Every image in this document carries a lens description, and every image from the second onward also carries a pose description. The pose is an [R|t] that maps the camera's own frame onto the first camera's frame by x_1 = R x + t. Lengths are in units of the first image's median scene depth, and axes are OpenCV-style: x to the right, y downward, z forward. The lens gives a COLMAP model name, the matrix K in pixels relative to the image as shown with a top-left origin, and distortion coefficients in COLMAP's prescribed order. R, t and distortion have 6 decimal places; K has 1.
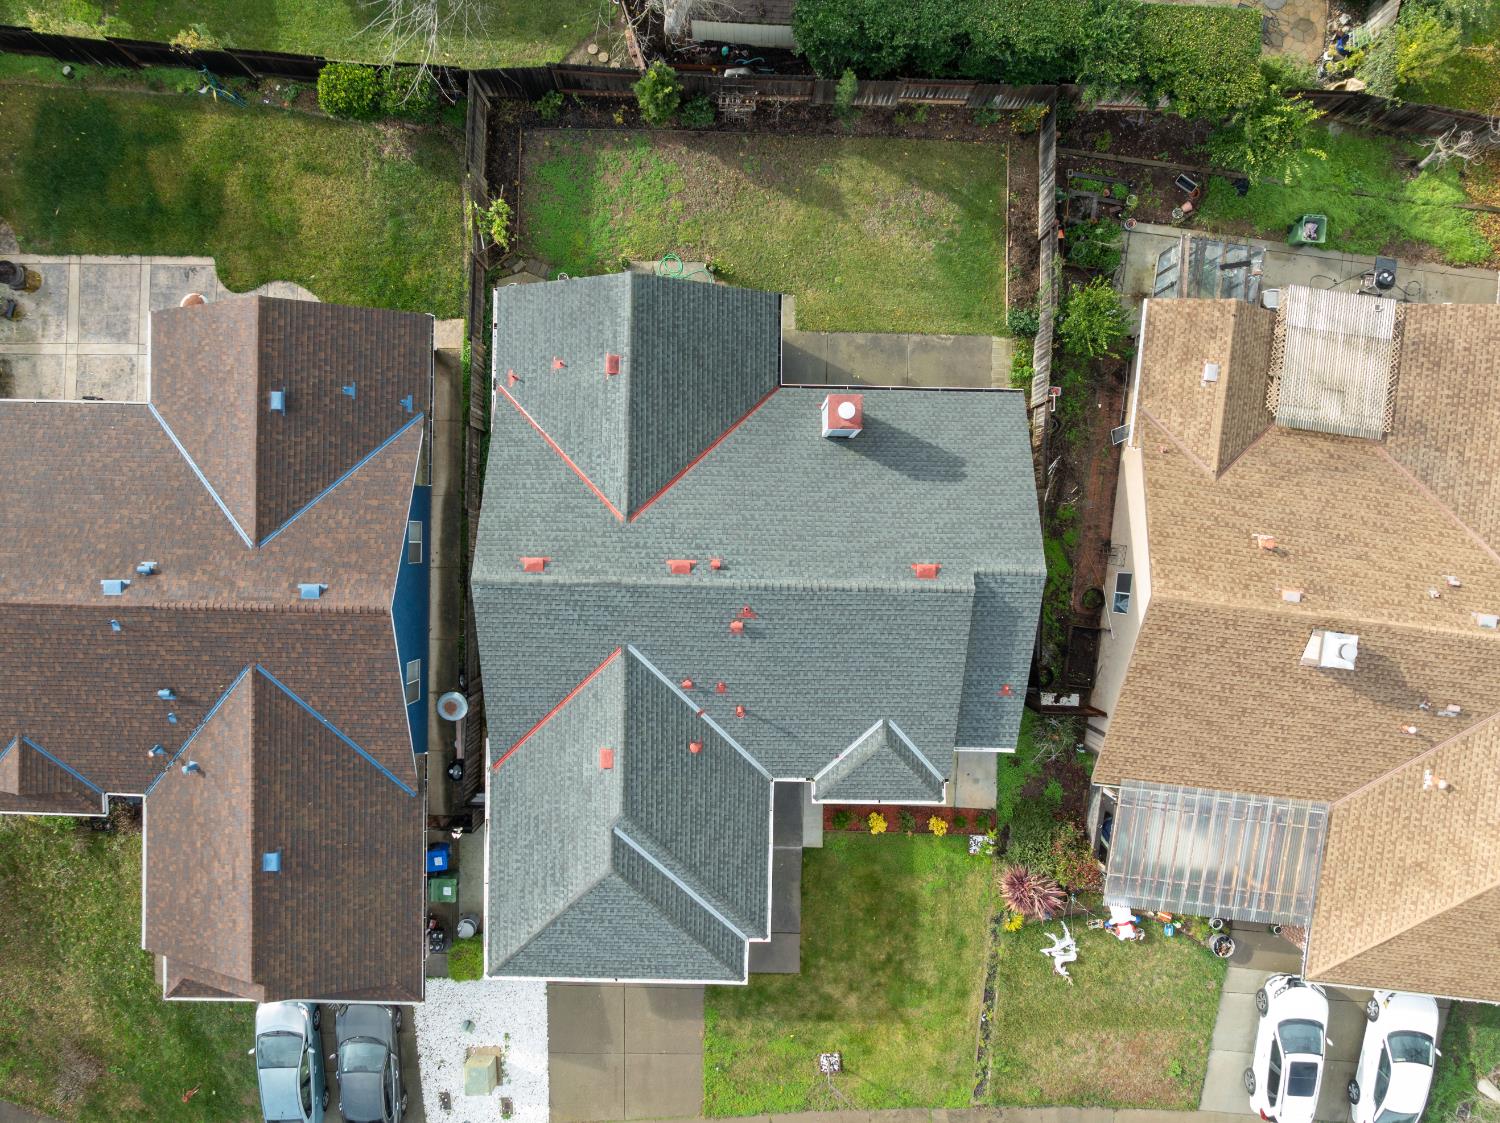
lens RADIAL K [[1052.6, 0, 750.0], [0, 1052.6, 561.5], [0, 0, 1]] dist [-0.040784, 0.010545]
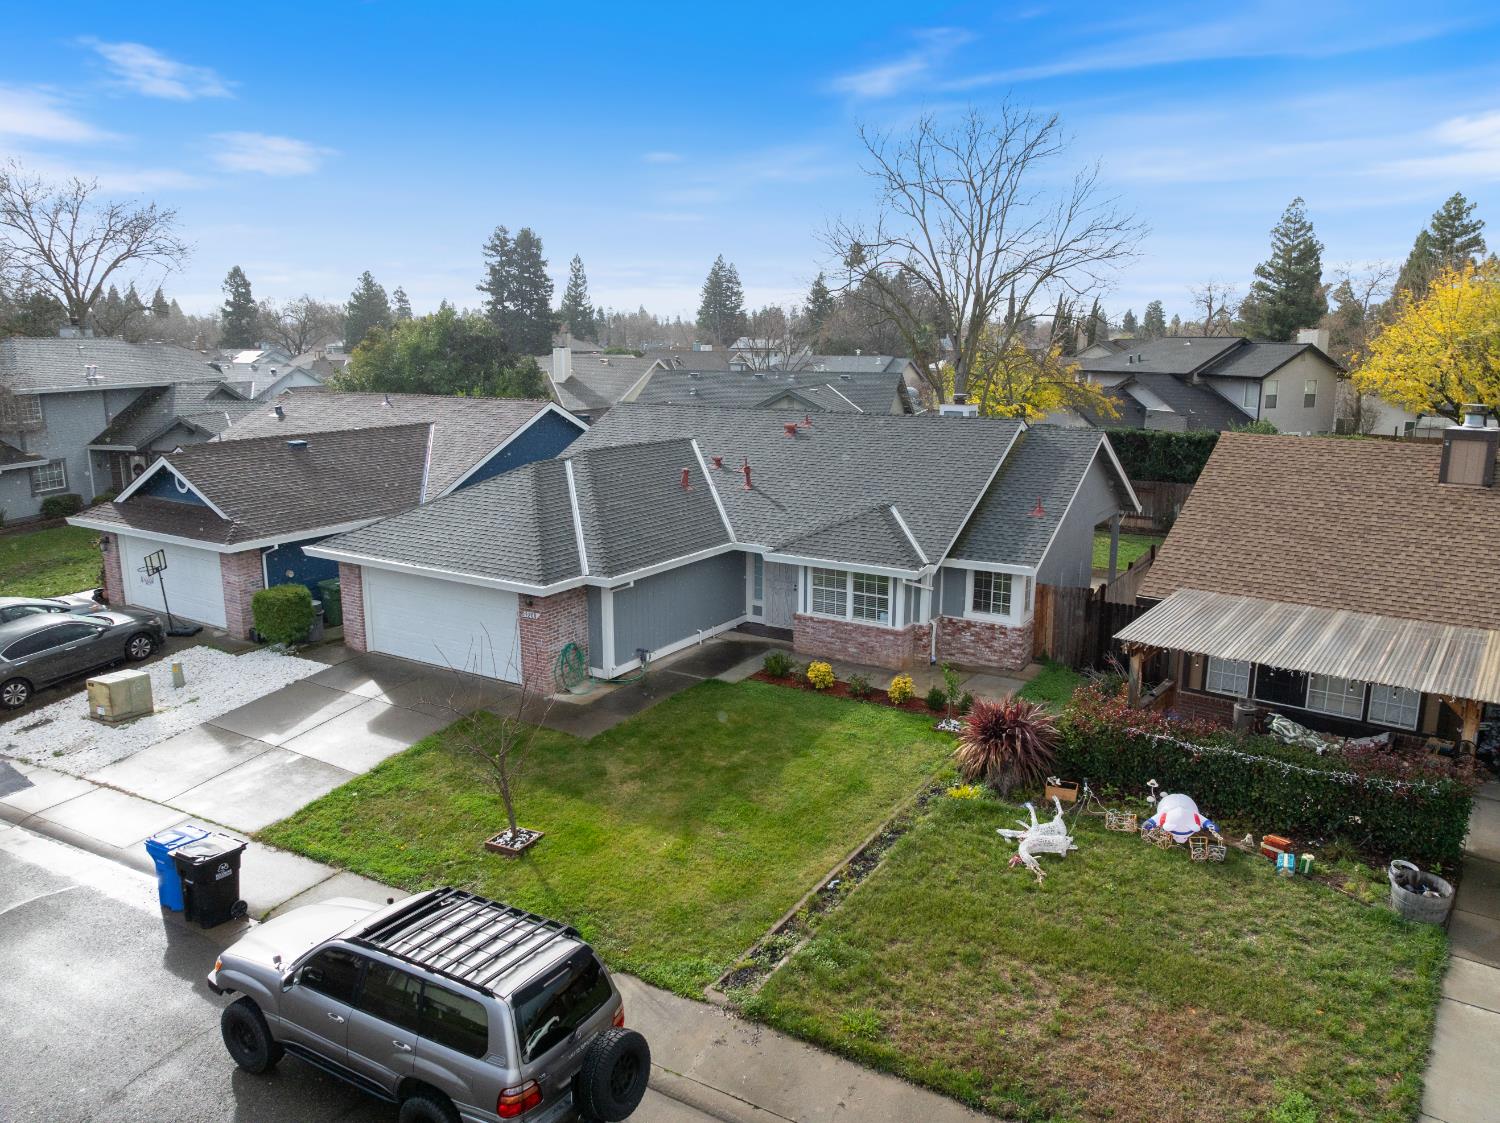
lens RADIAL K [[1052.6, 0, 750.0], [0, 1052.6, 561.5], [0, 0, 1]] dist [-0.040784, 0.010545]
pose [[0.857522, 0.100637, -0.504509, 0.413880], [-0.514446, 0.170544, -0.840393, 0.824578], [0.001467, 0.980197, 0.198017, 0.774378]]
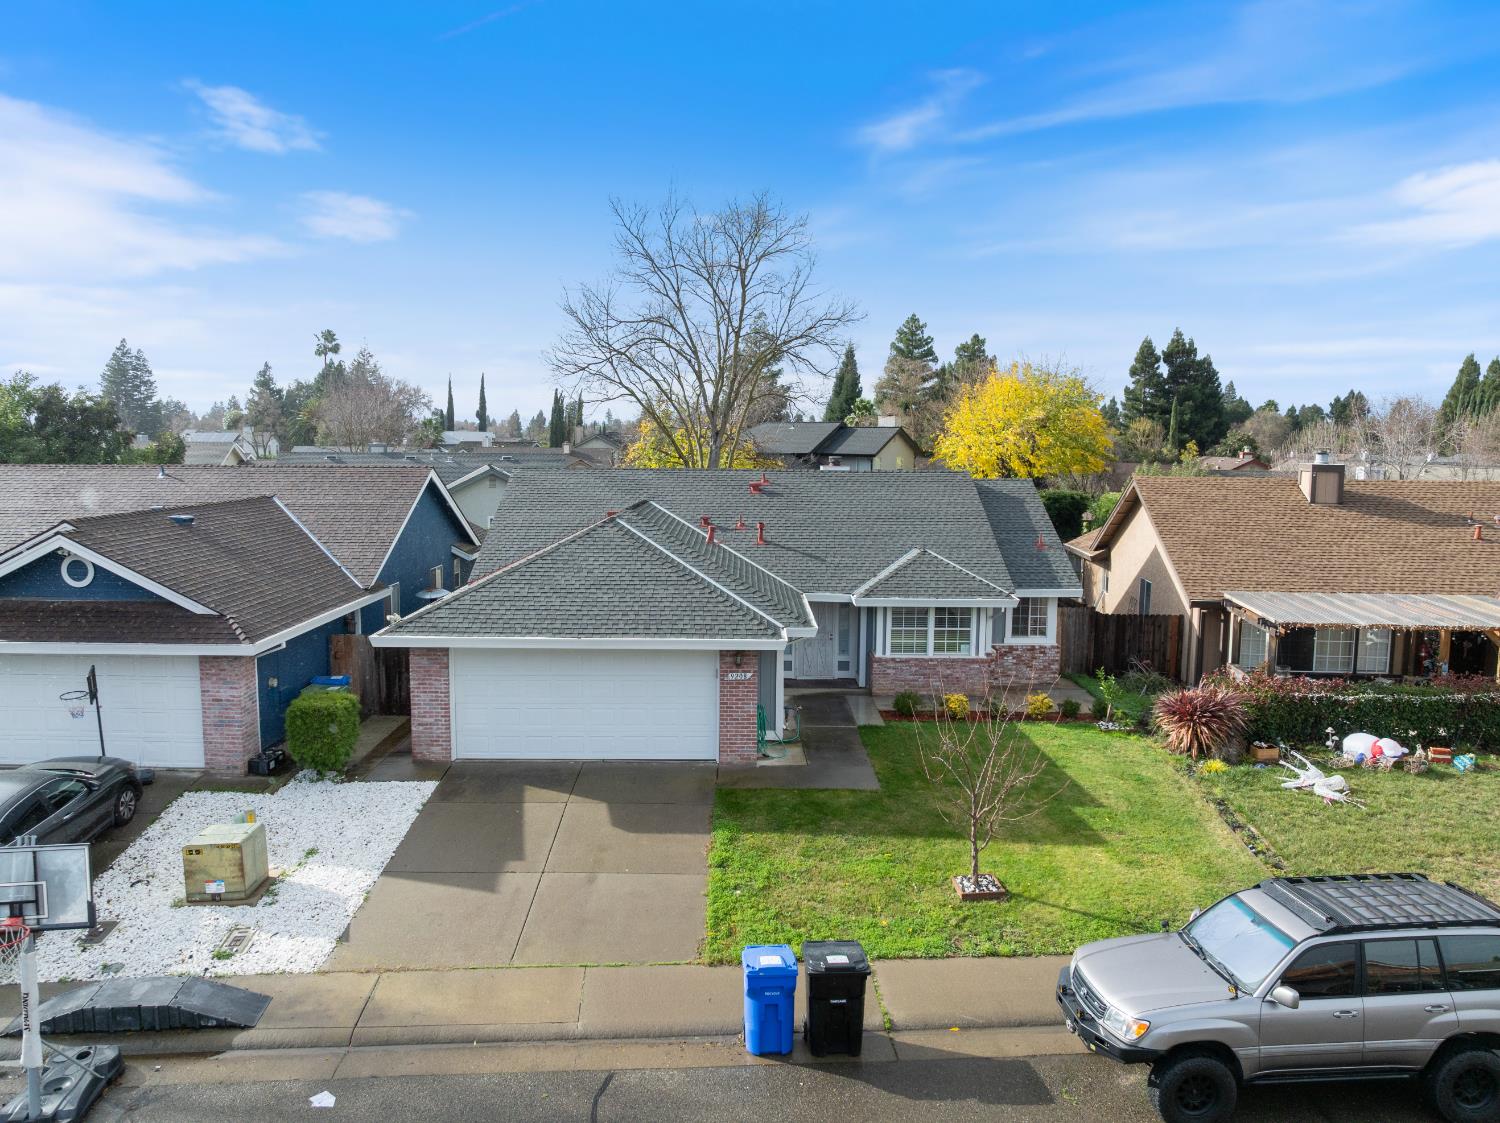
lens RADIAL K [[1052.6, 0, 750.0], [0, 1052.6, 561.5], [0, 0, 1]] dist [-0.040784, 0.010545]
pose [[0.999666, -0.001617, 0.025781, -0.038093], [0.025808, 0.104870, -0.994151, 0.935574], [-0.001096, 0.994485, 0.104877, 0.809262]]
